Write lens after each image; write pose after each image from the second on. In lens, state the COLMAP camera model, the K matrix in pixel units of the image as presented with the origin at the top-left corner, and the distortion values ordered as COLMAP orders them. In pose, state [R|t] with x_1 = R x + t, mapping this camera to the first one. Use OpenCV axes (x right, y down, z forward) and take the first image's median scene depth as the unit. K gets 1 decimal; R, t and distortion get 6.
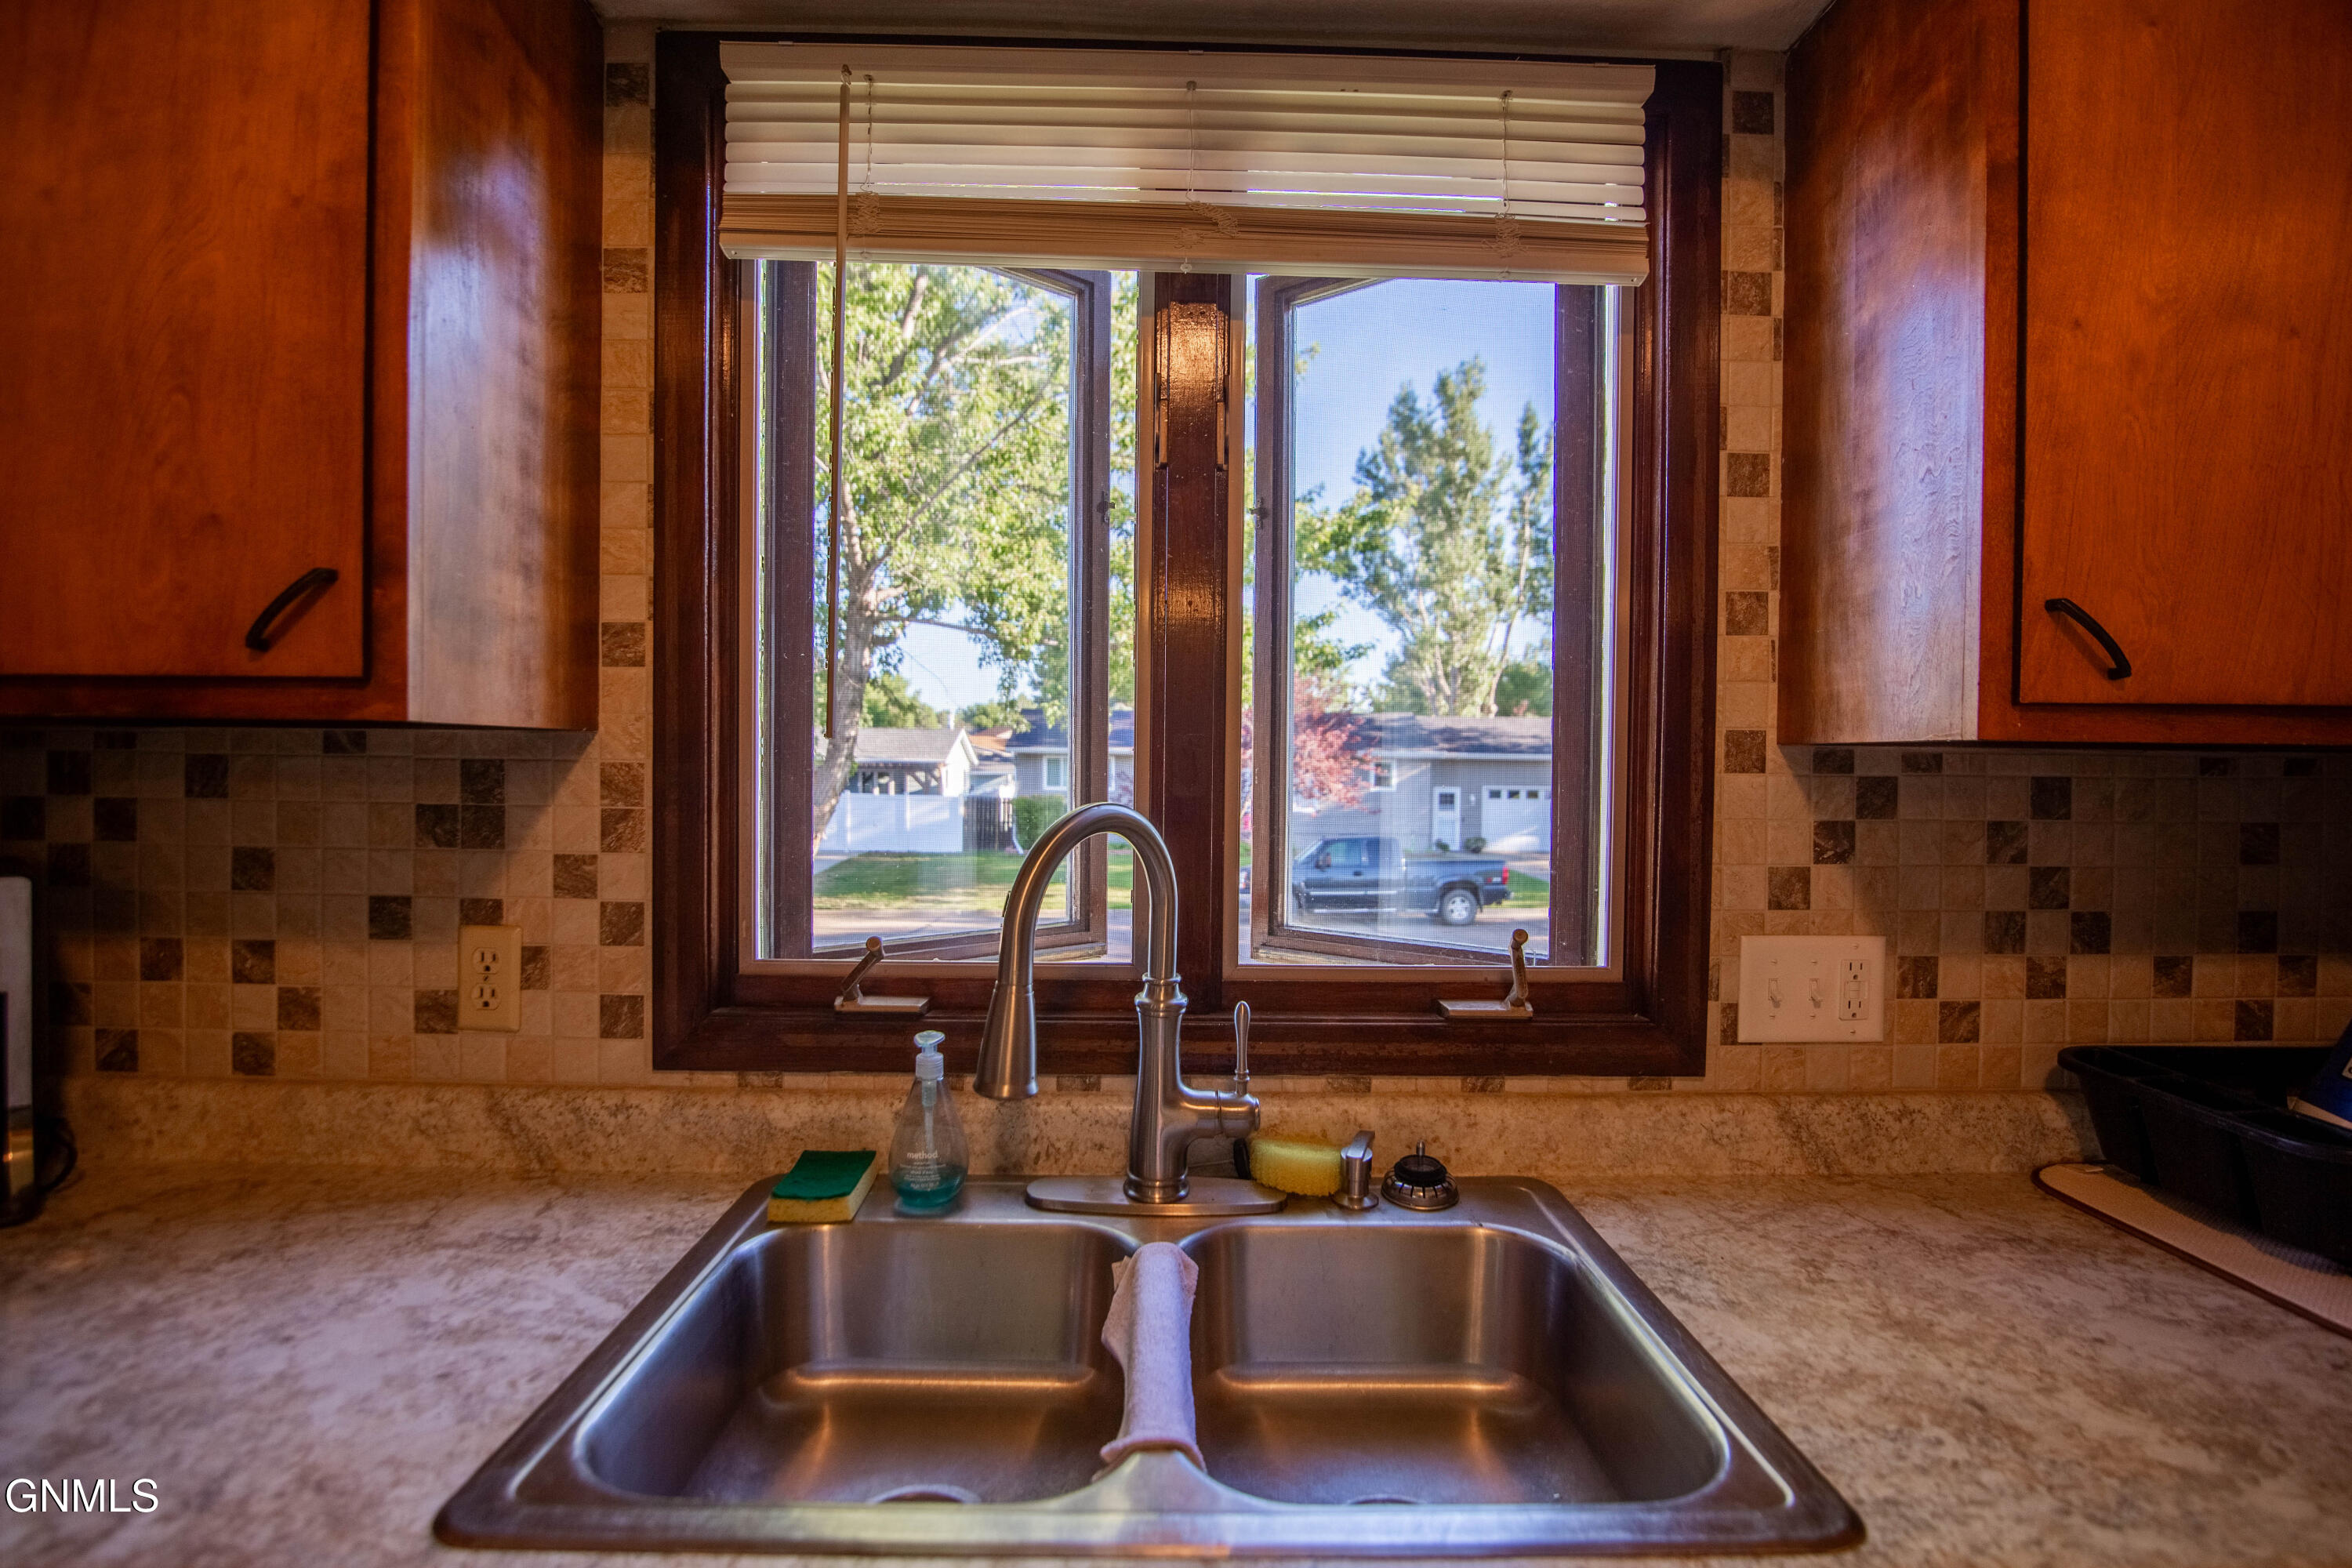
lens RADIAL K [[1102.0, 0, 1171.9], [0, 1102.0, 786.6], [0, 0, 1]] dist [-0.021798, 0.001432]
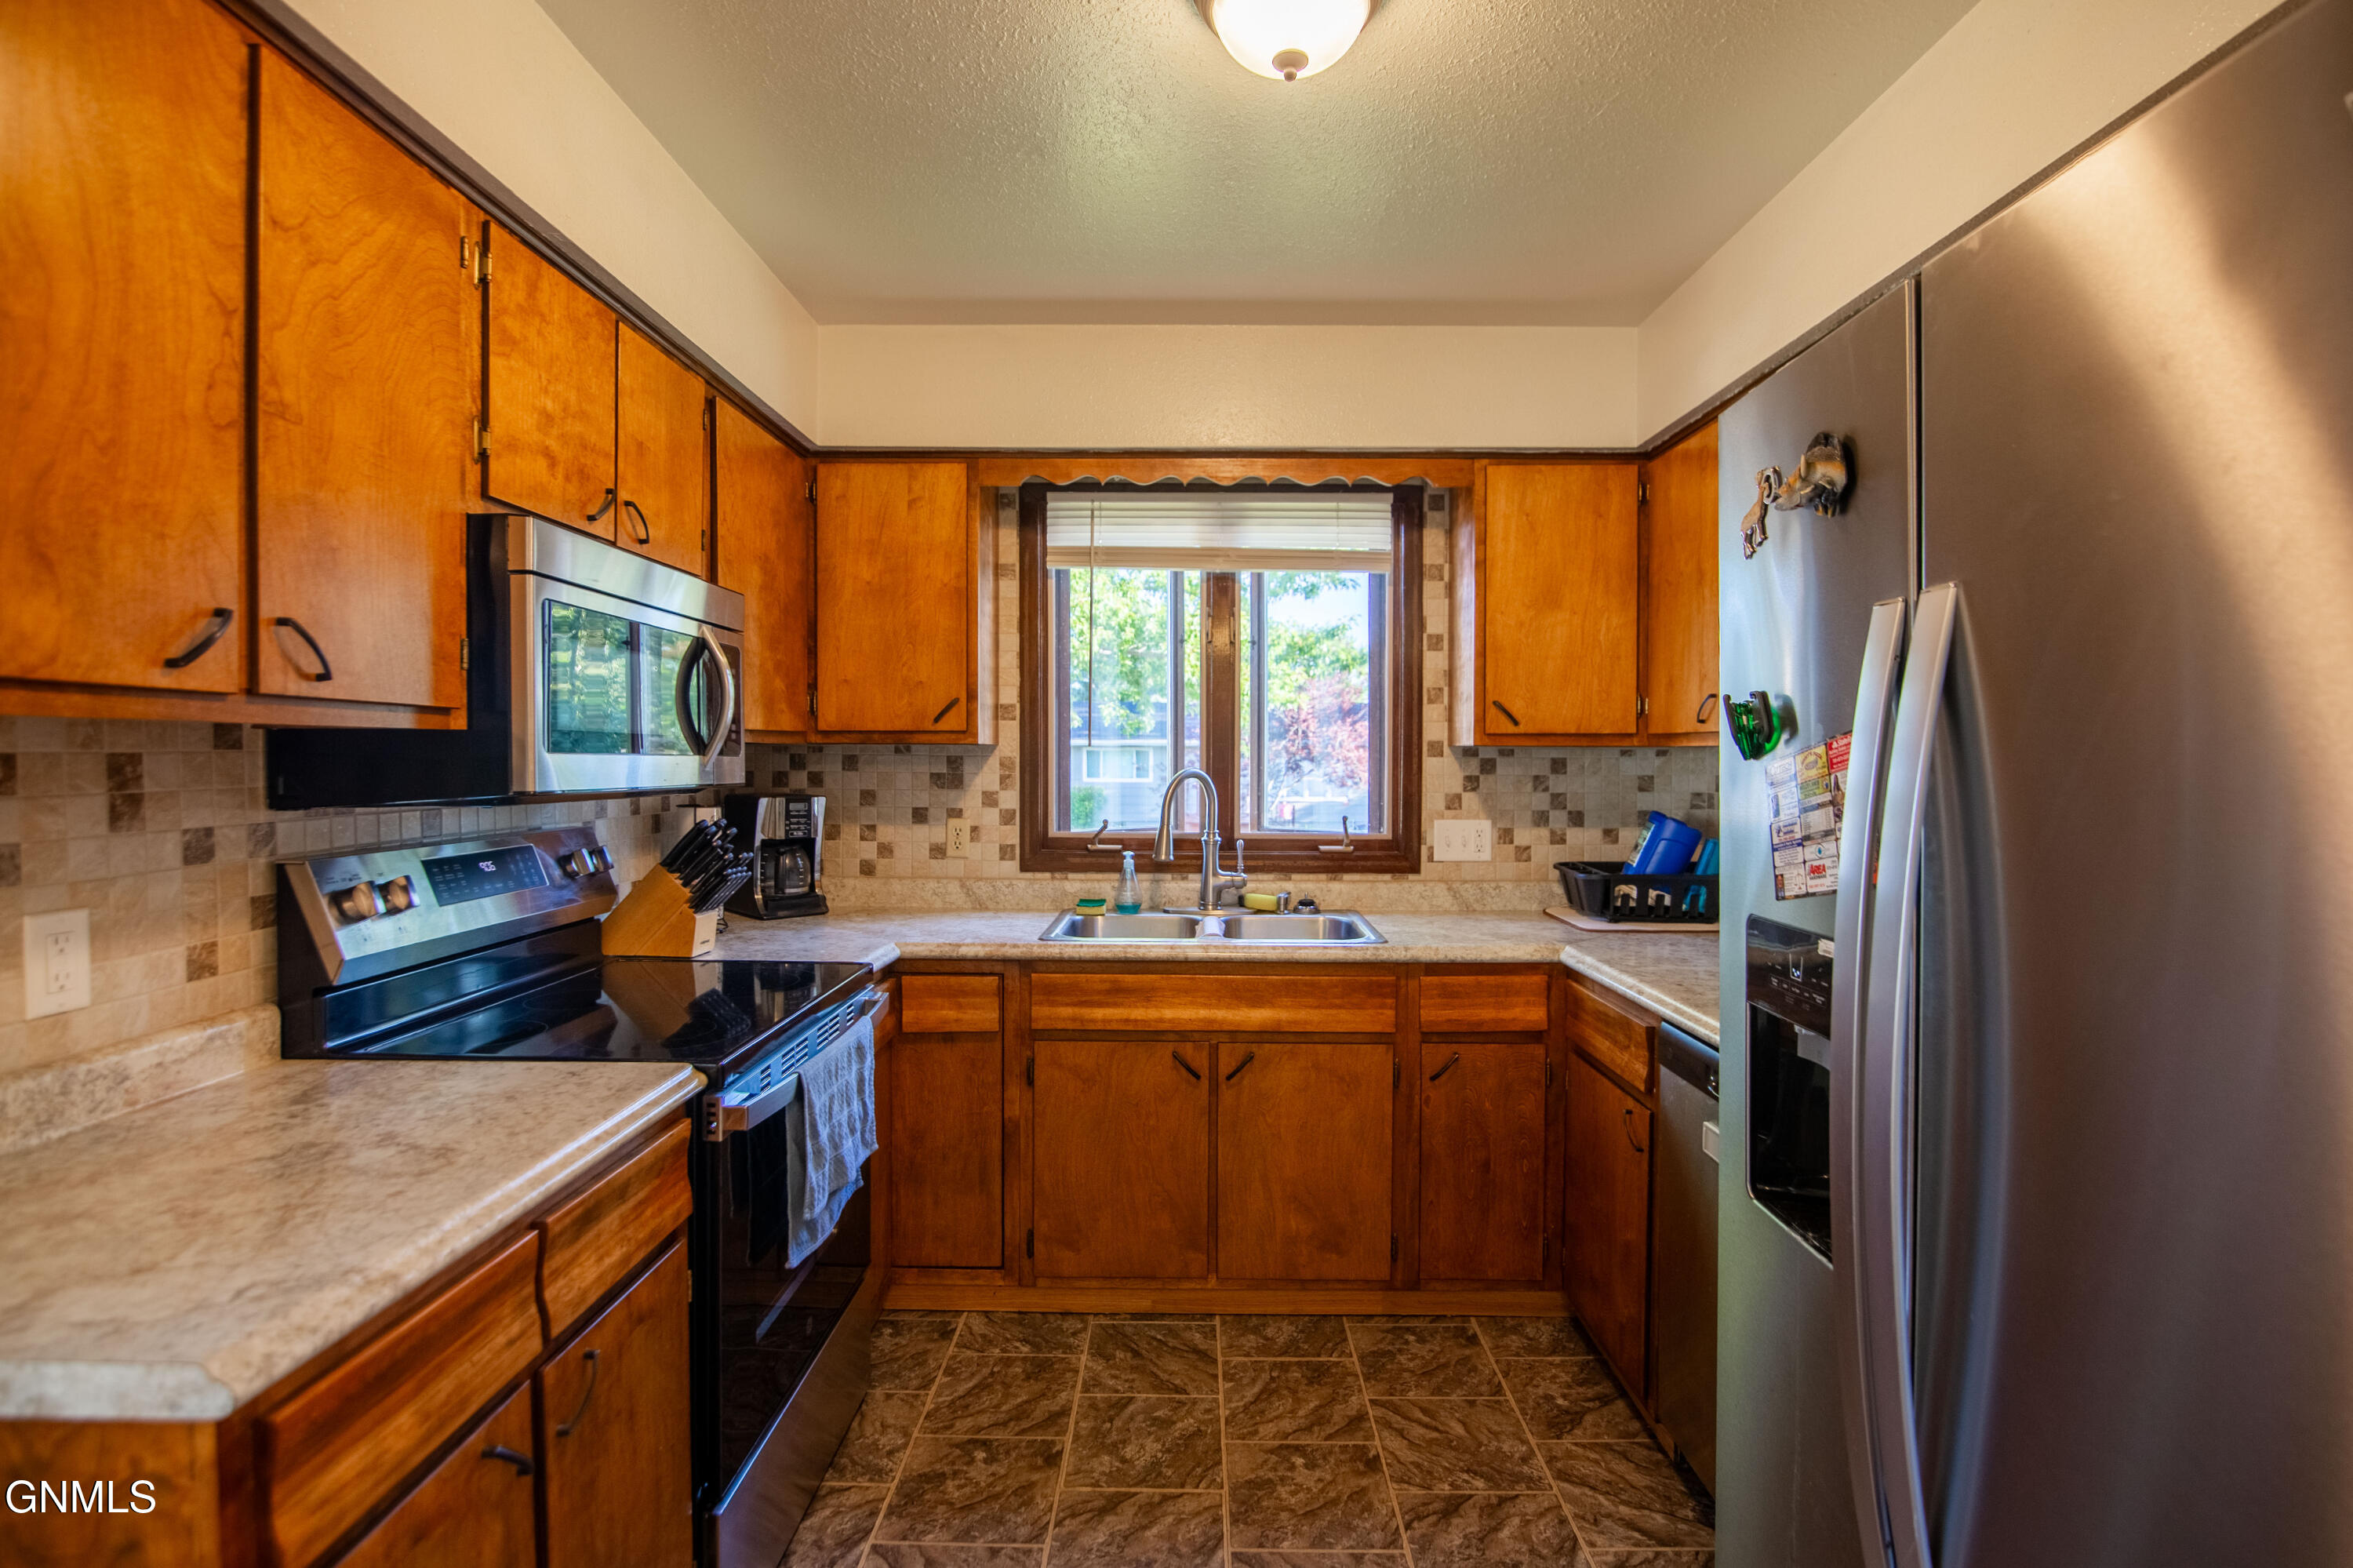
lens RADIAL K [[1102.5, 0, 1181.5], [0, 1102.5, 778.7], [0, 0, 1]] dist [-0.021798, 0.001432]
pose [[0.999690, -0.007574, -0.023733, -0.016606], [0.007595, 0.999971, 0.000807, 0.033155], [0.023726, -0.000987, 0.999718, -1.661517]]
